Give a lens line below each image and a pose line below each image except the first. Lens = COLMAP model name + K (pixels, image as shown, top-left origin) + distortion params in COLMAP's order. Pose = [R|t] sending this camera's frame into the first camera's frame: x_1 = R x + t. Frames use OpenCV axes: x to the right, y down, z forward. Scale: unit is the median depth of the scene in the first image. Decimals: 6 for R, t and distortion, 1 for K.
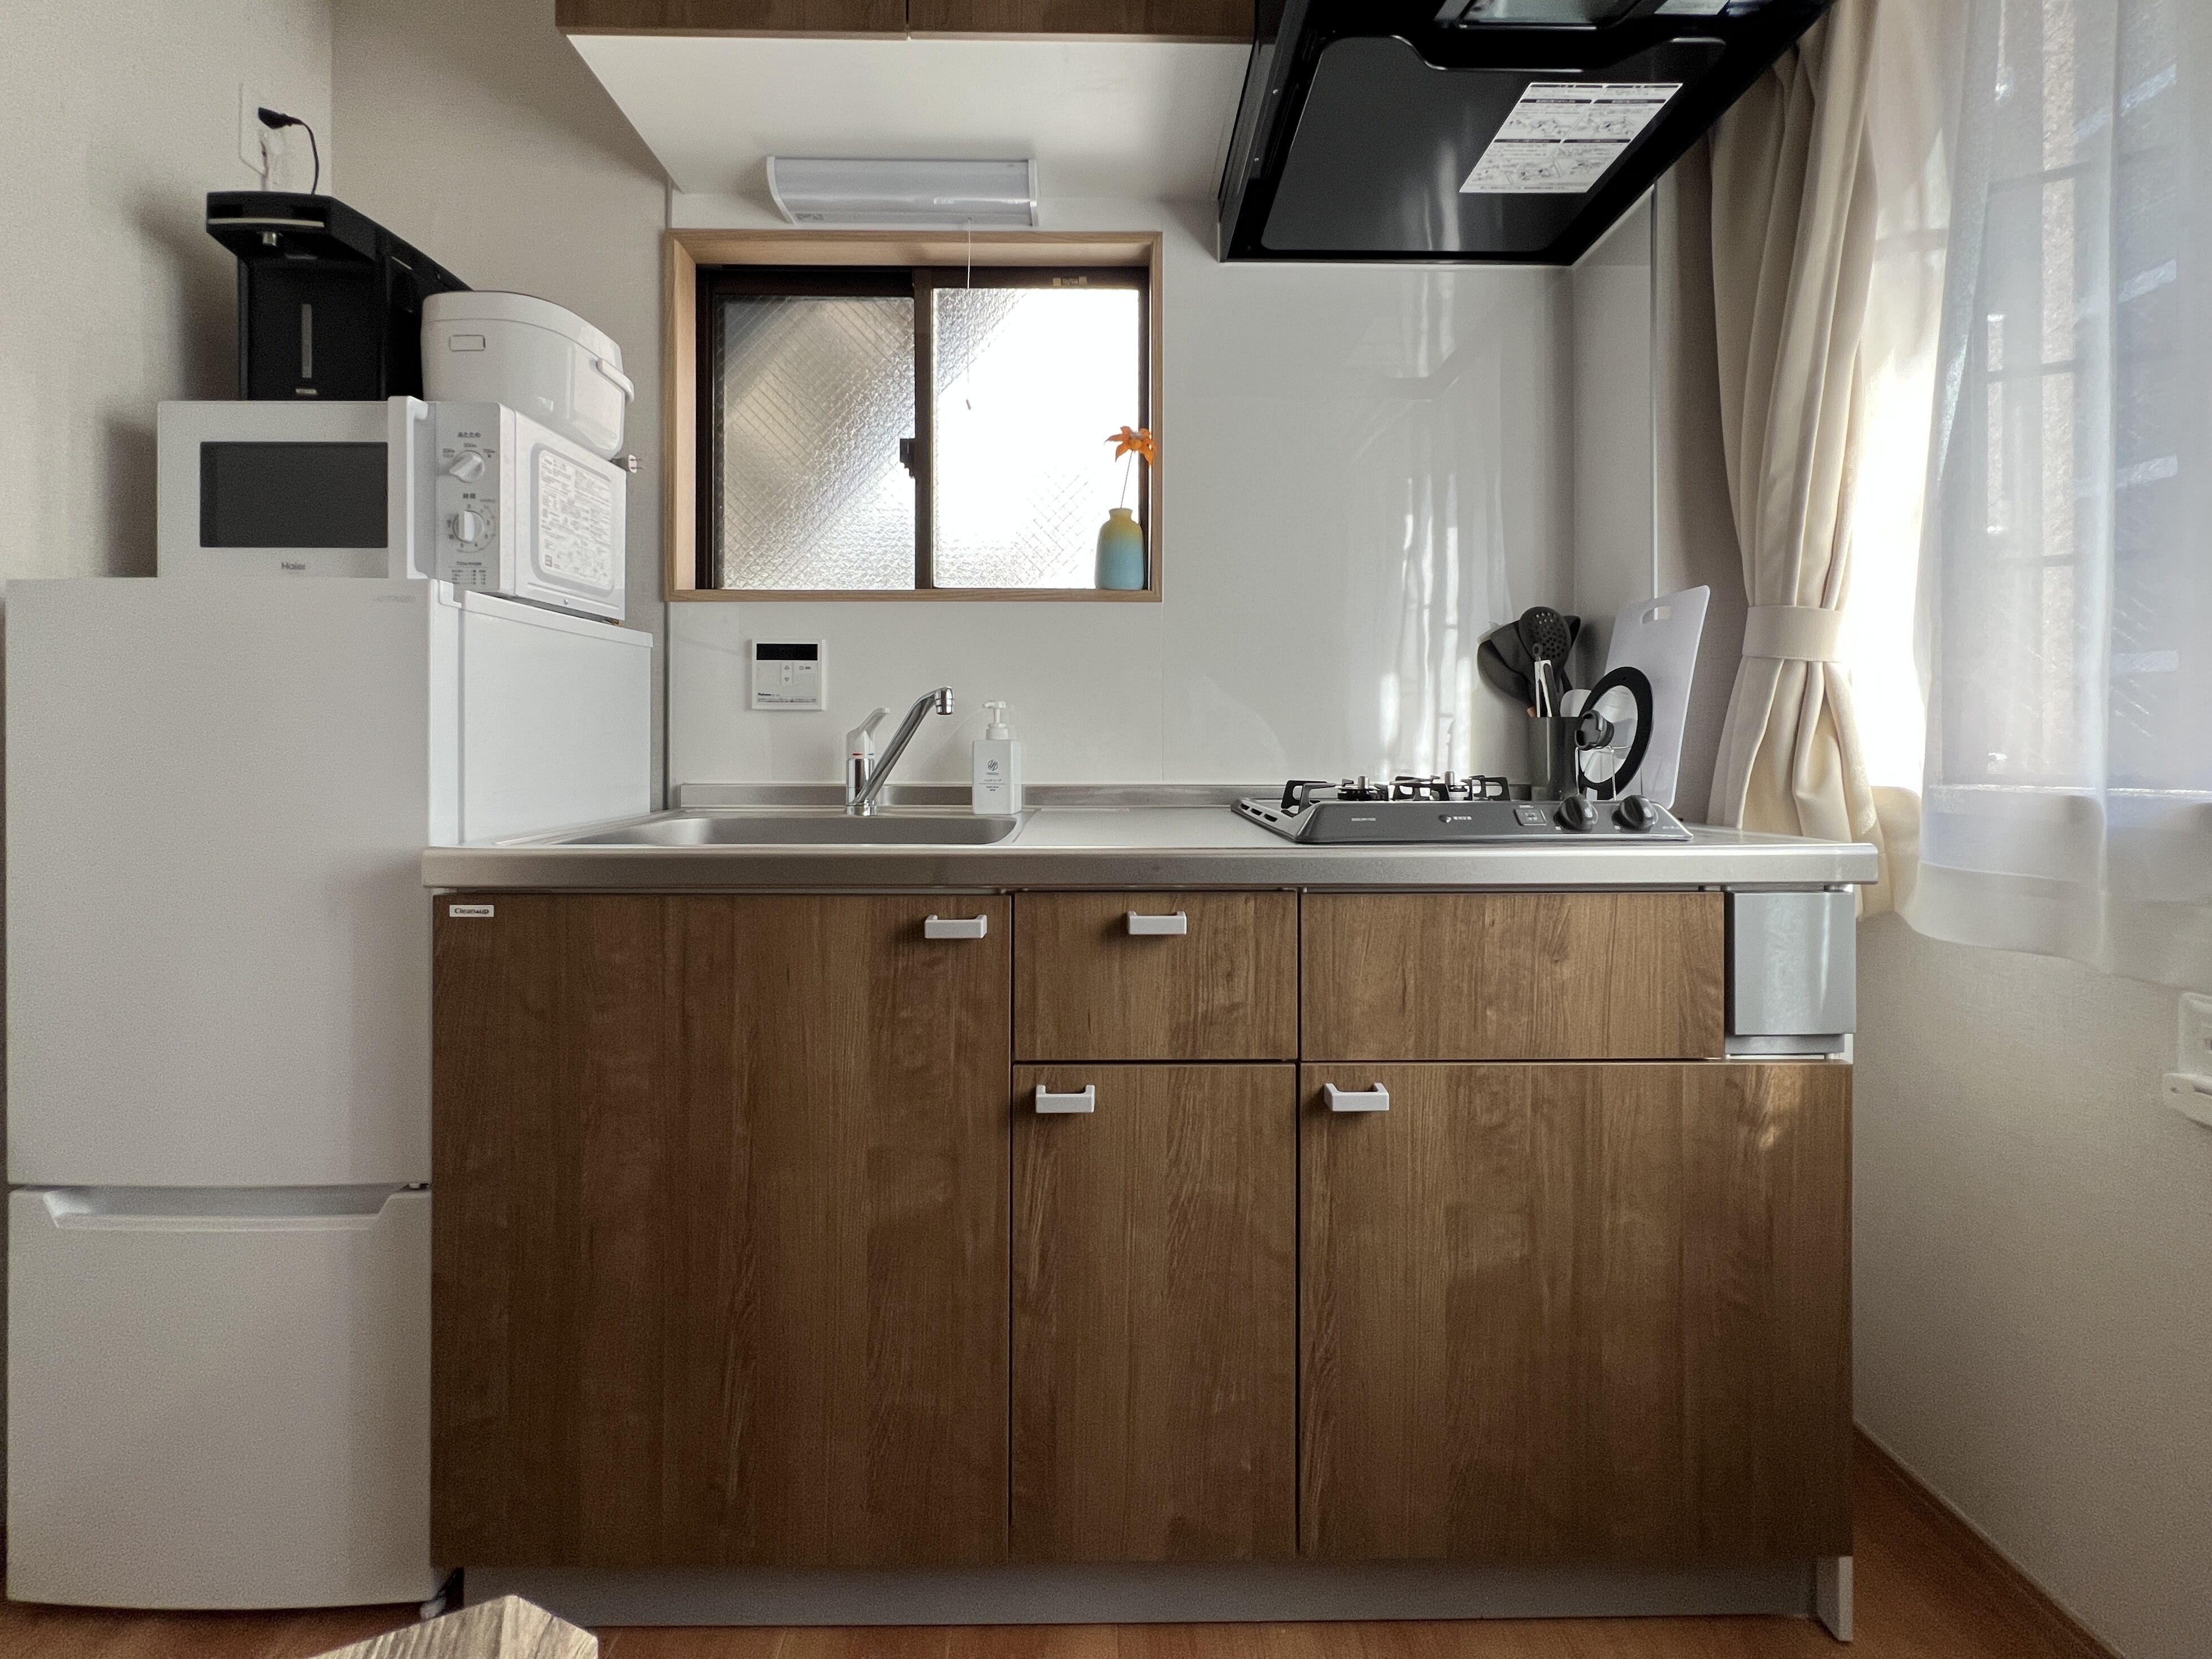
lens RADIAL K [[925.2, 0, 1107.7], [0, 925.2, 734.9], [0, 0, 1]] dist [0.001215, -0.000306]
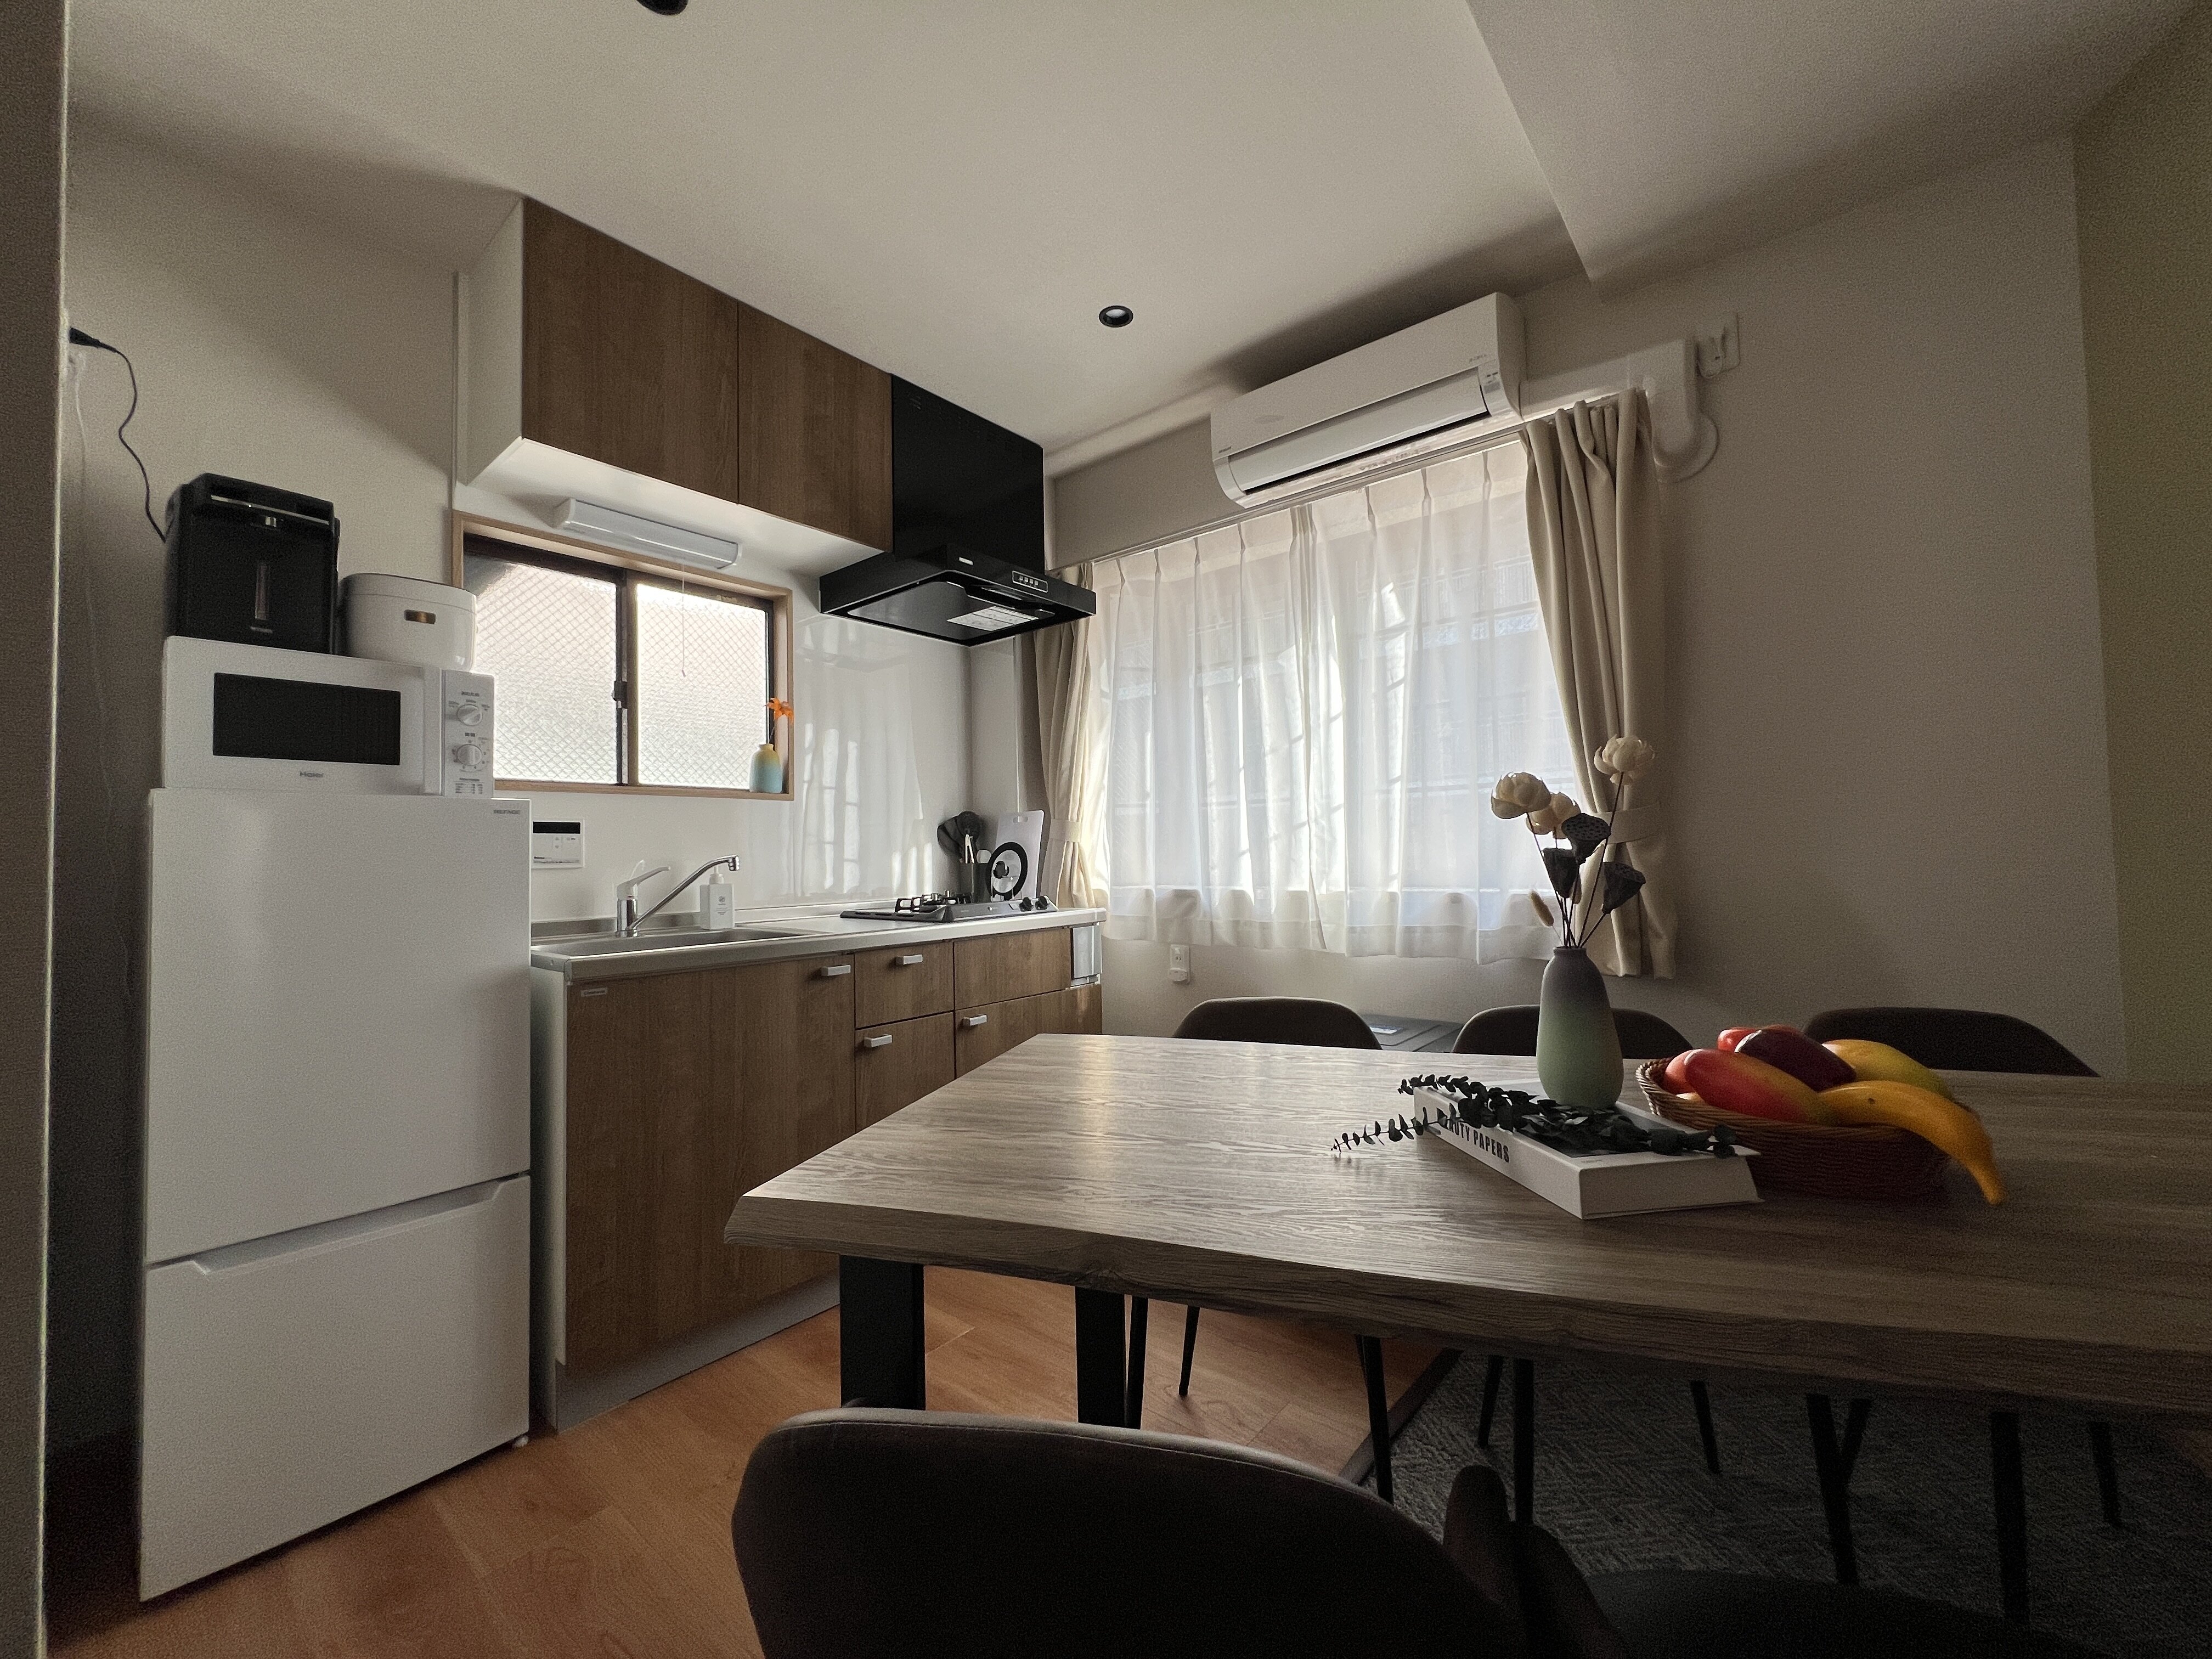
lens RADIAL K [[885.6, 0, 1106.0], [0, 885.6, 829.5], [0, 0, 1]] dist [-0.002354, -0.000268]
pose [[0.646772, 0.008289, 0.762639, -1.119361], [0.014335, 0.999632, -0.023022, -0.057745], [-0.762549, 0.025823, 0.646415, -0.708882]]
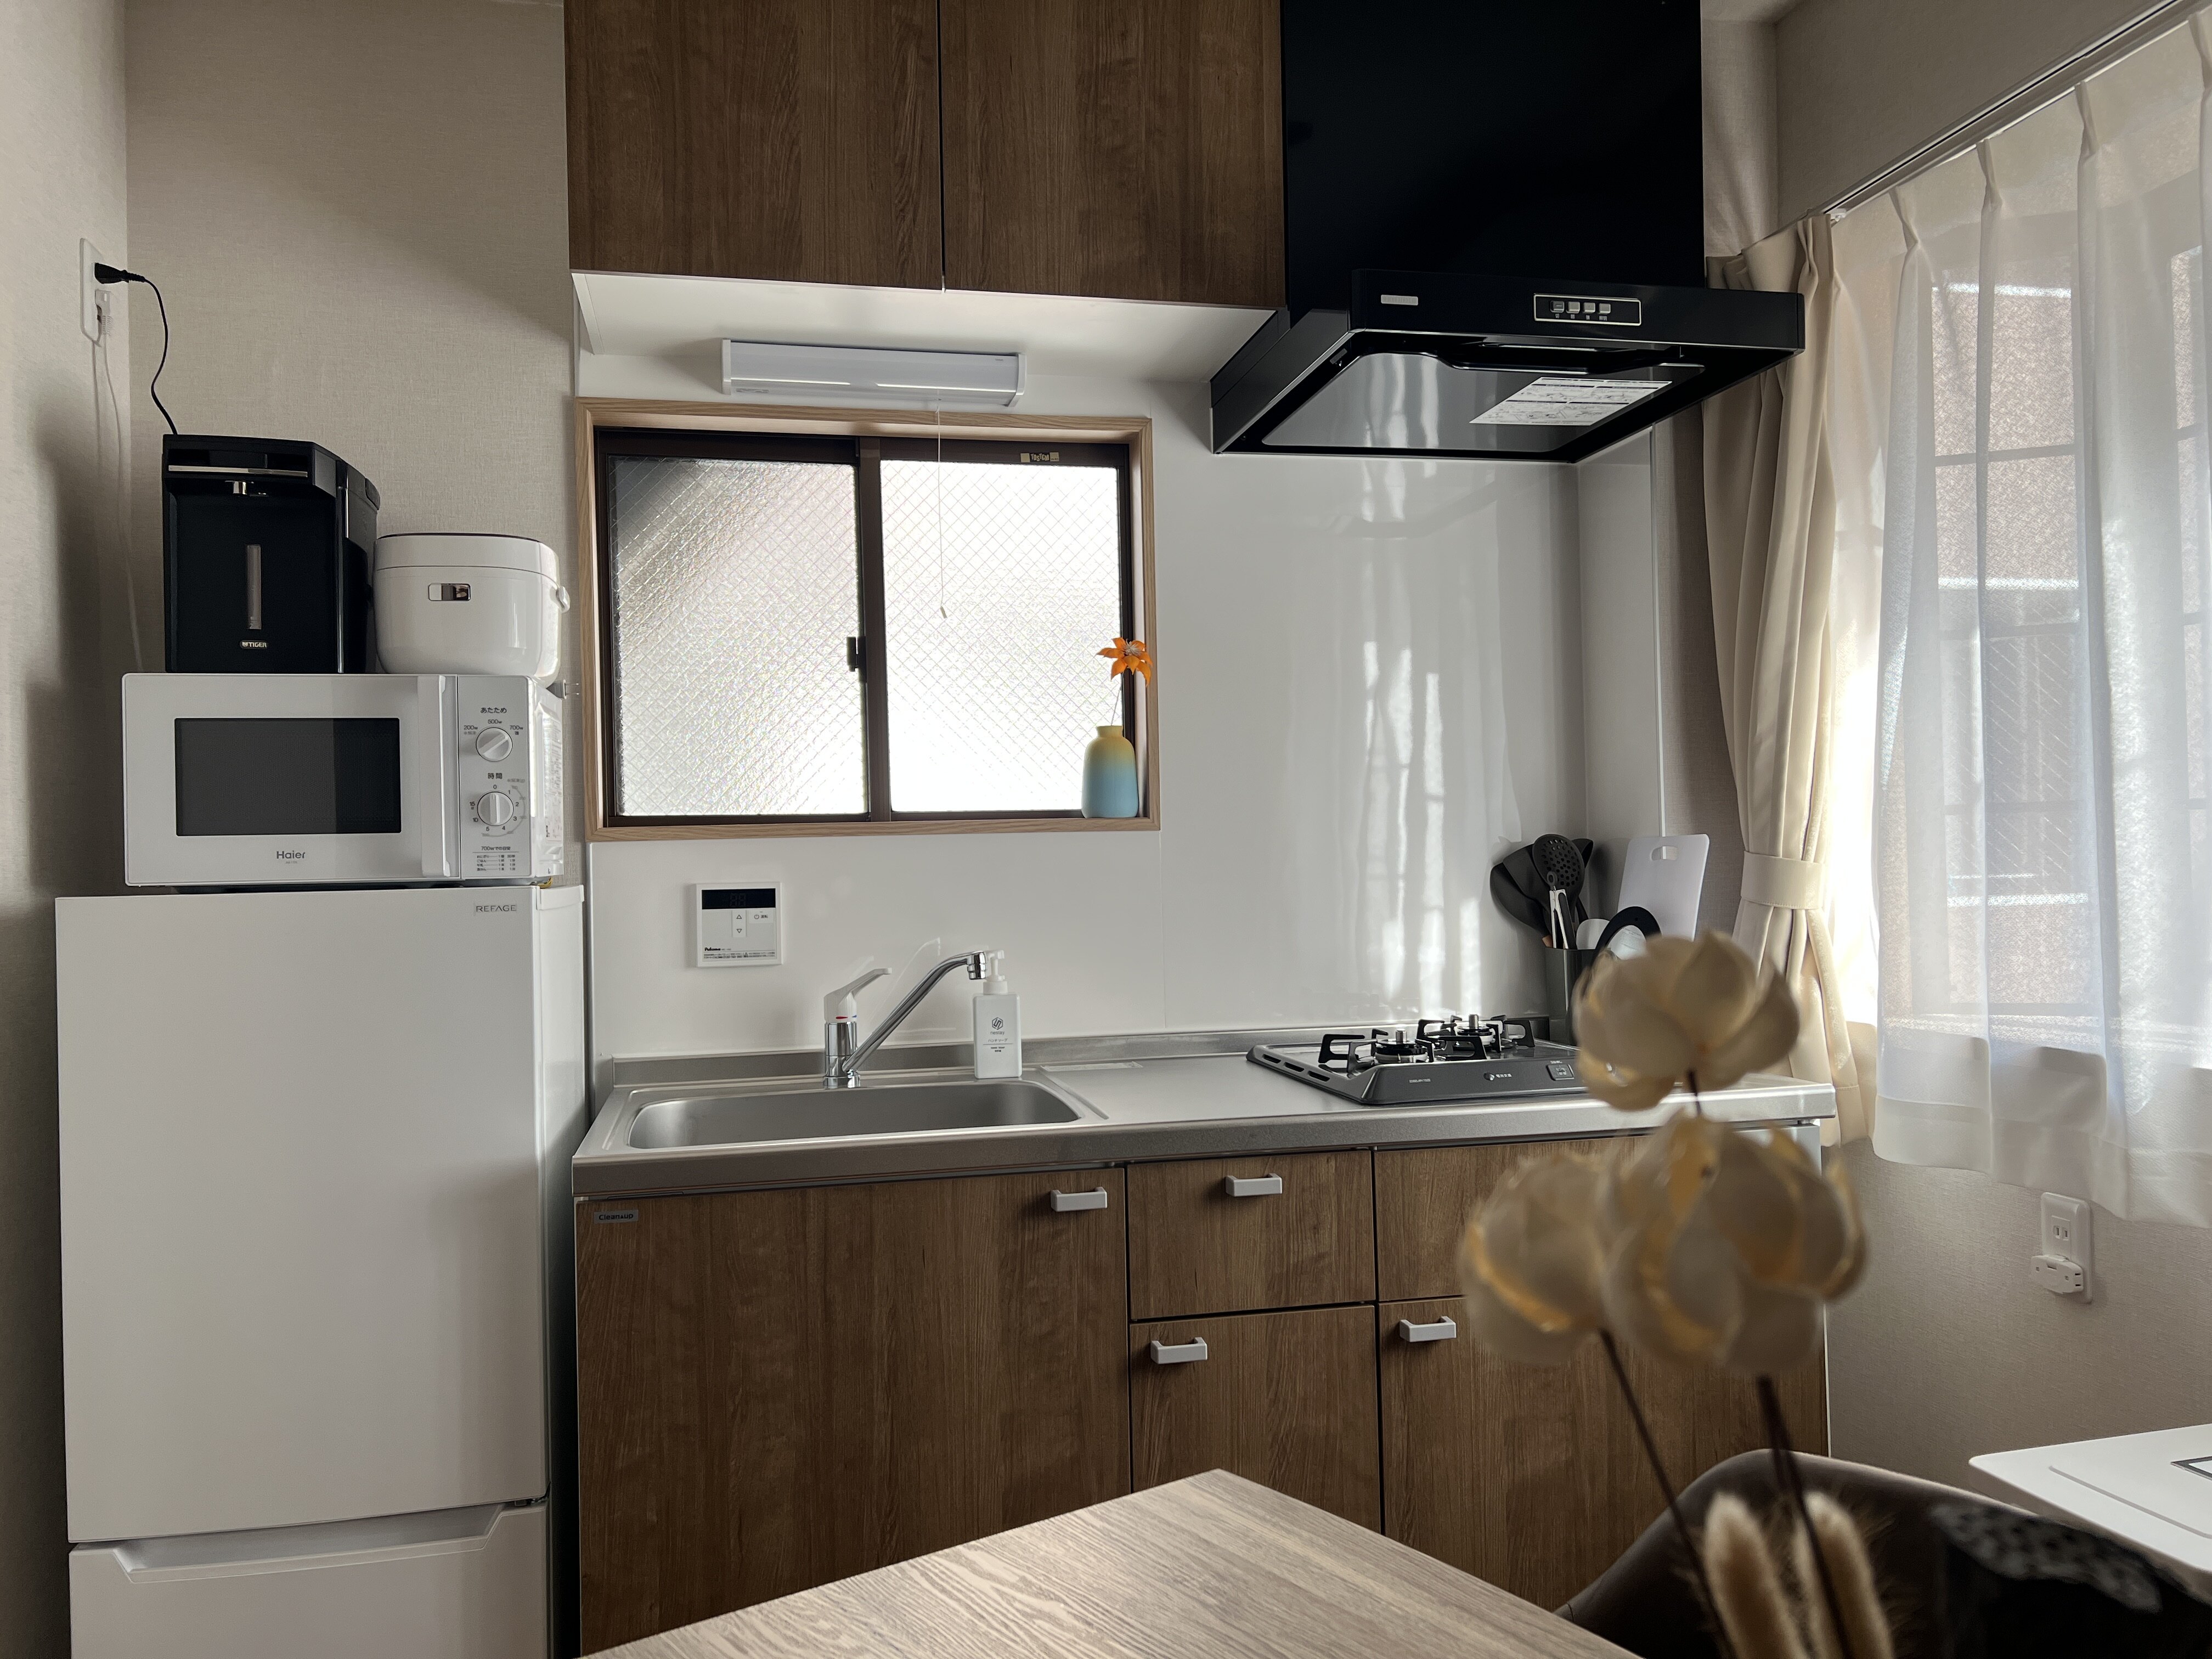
lens RADIAL K [[1701.2, 0, 1106.0], [0, 1701.2, 829.5], [0, 0, 1]] dist [0.074836, -0.099272]
pose [[0.979478, -0.020437, 0.200511, -0.436887], [0.022539, 0.999712, -0.008207, -0.176615], [-0.200286, 0.012558, 0.979657, -0.820348]]
